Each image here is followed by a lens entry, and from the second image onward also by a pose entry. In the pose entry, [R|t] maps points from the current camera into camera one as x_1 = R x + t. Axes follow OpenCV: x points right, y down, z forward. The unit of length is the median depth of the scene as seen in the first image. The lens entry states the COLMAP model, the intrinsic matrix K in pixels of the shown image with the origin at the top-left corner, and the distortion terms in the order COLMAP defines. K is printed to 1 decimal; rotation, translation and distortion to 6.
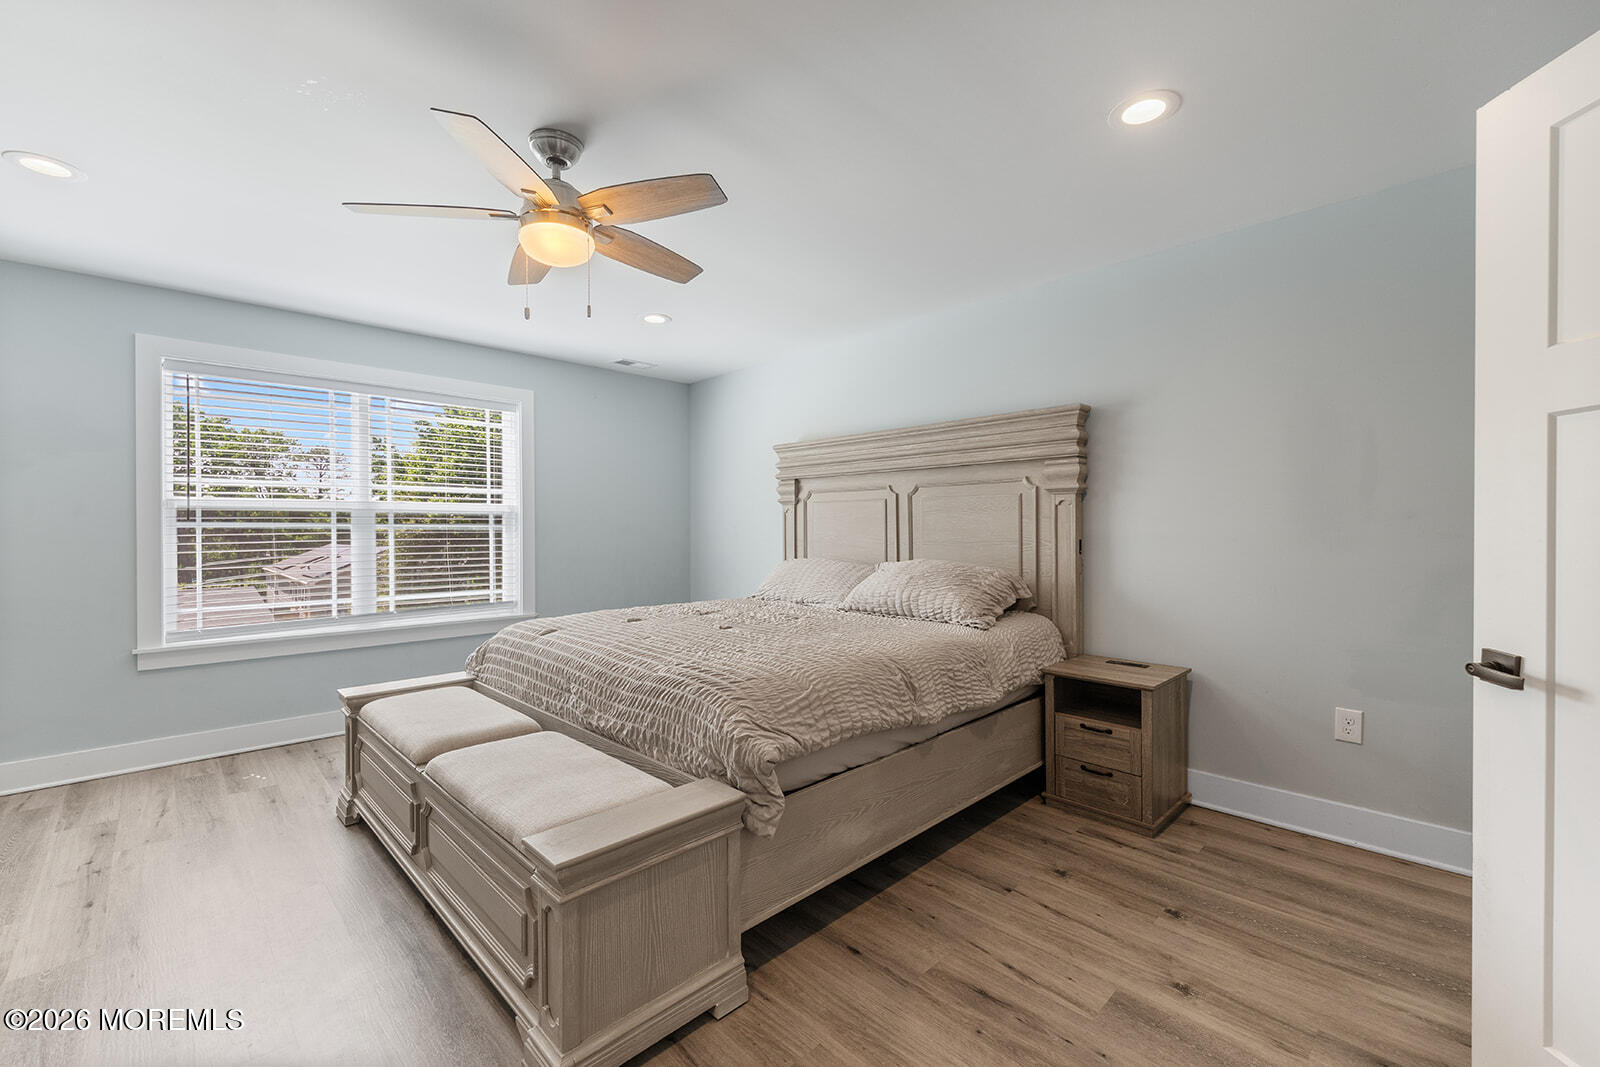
lens RADIAL K [[657.4, 0, 781.7], [0, 657.4, 530.4], [0, 0, 1]] dist [0.017221, -0.006760]
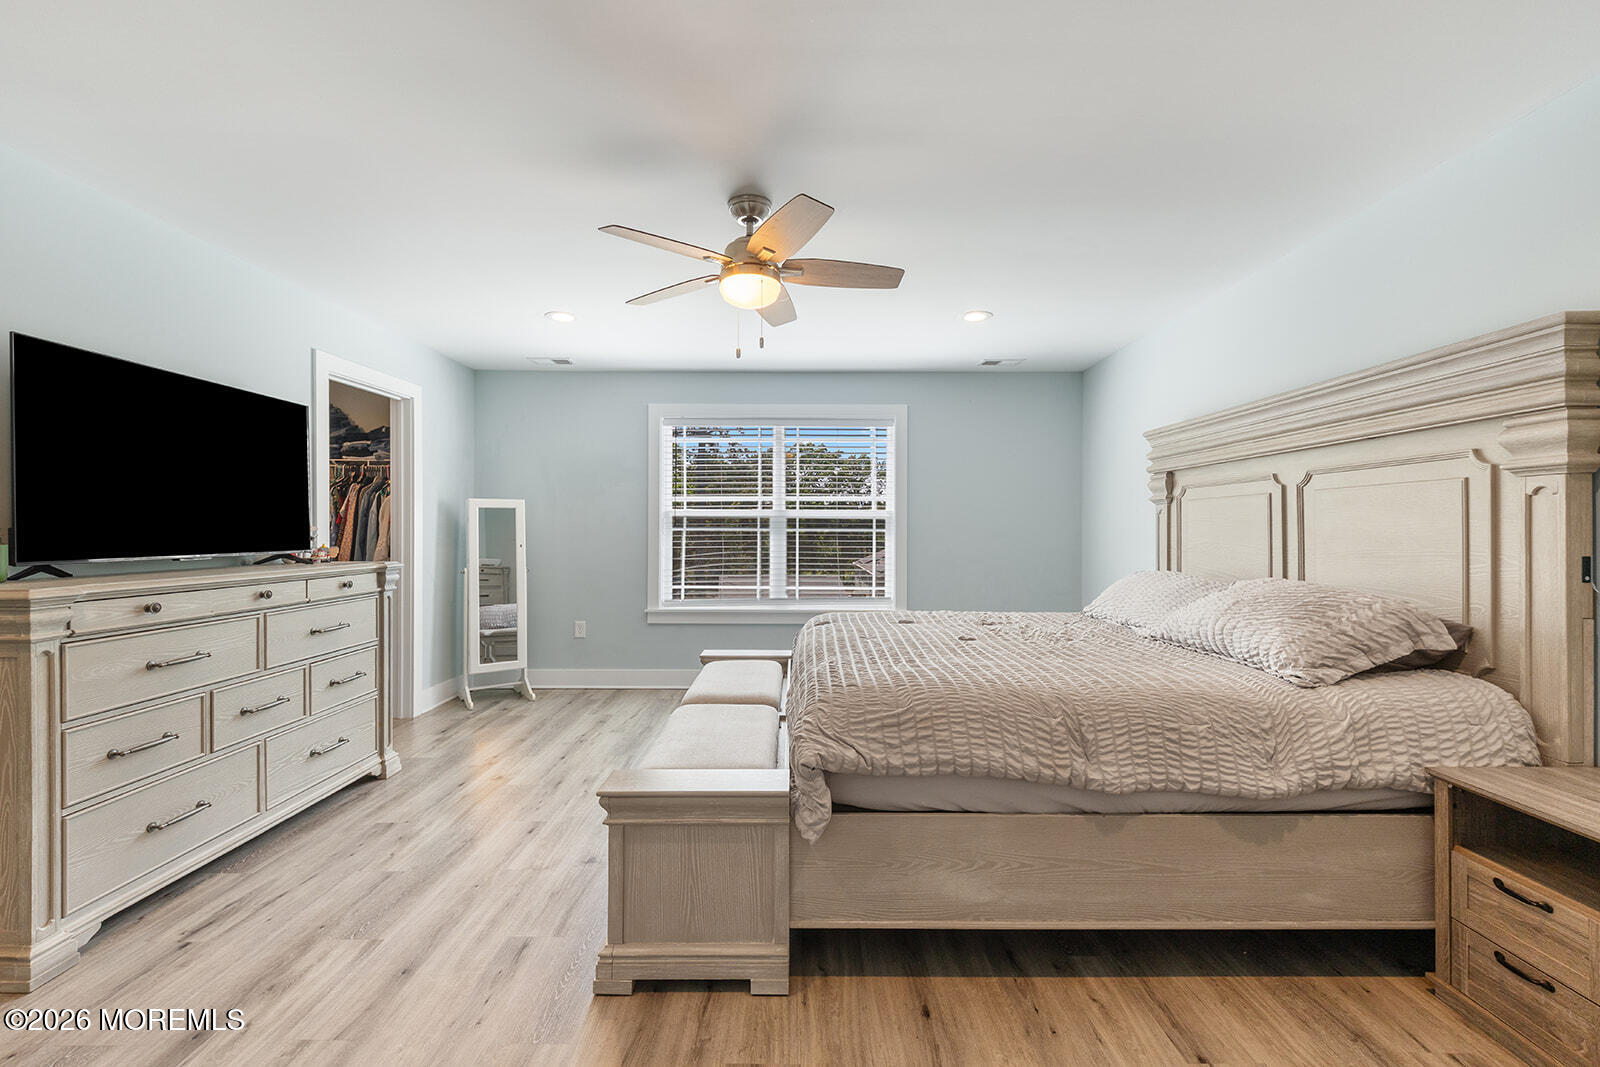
lens RADIAL K [[657.4, 0, 793.3], [0, 657.4, 529.6], [0, 0, 1]] dist [0.017221, -0.006760]
pose [[0.721125, 0.001739, -0.692803, 0.347461], [-0.006340, 0.999972, -0.004089, -0.001887], [0.692776, 0.007341, 0.721115, 0.138486]]
